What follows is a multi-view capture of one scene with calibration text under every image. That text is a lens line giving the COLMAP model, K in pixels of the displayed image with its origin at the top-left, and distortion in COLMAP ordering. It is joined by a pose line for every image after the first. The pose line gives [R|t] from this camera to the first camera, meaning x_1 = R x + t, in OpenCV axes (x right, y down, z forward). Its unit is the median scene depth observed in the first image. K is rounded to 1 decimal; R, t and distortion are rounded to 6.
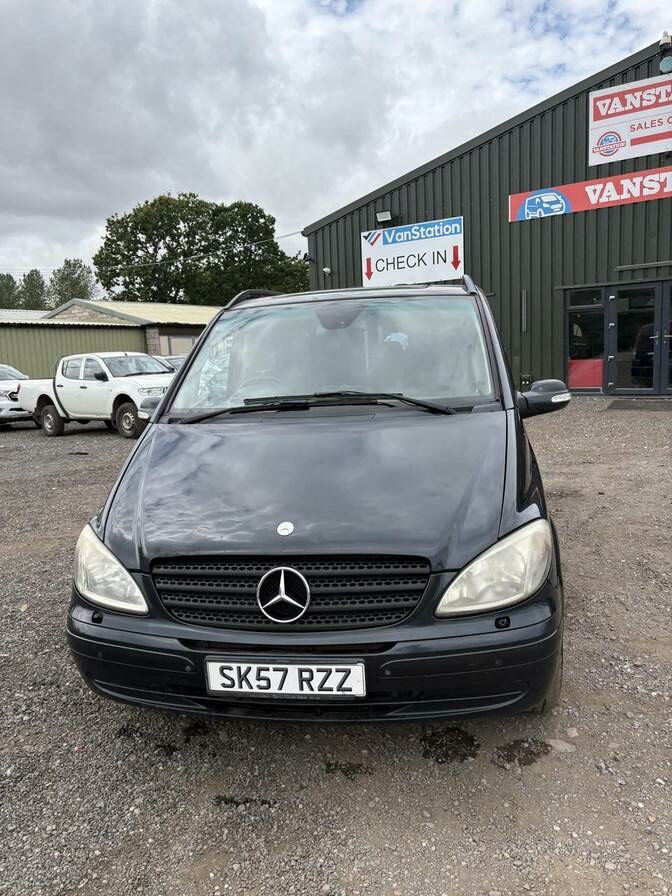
lens RADIAL K [[661.2, 0, 348.7], [0, 661.2, 448.8], [0, 0, 1]] dist [0.003093, 0.000964]
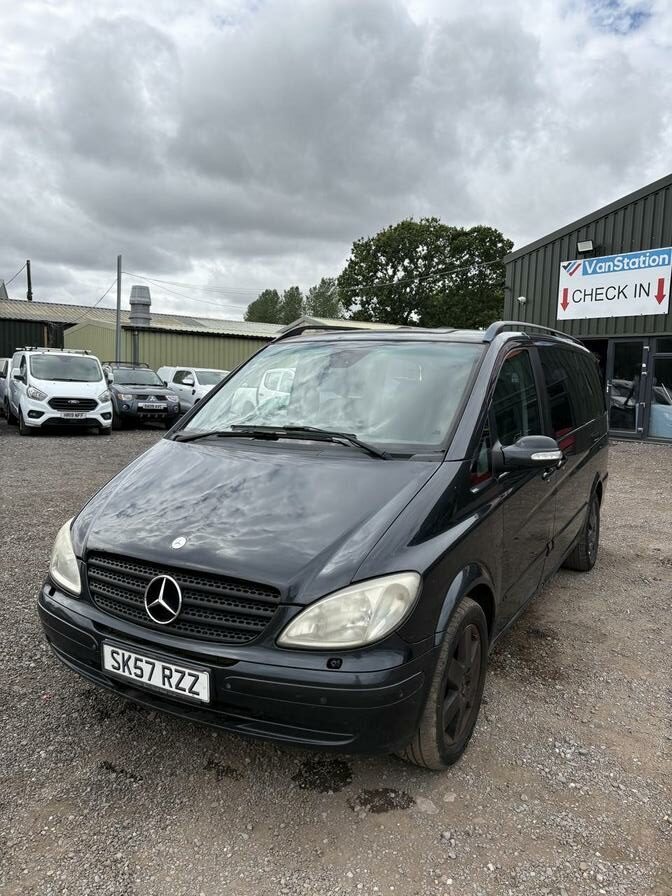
lens RADIAL K [[661.2, 0, 348.7], [0, 661.2, 448.8], [0, 0, 1]] dist [0.003093, 0.000964]
pose [[0.939726, 0.108399, -0.324290, 0.395903], [-0.118639, 0.992866, -0.011911, -0.045492], [0.320685, 0.049667, 0.945883, 0.002340]]
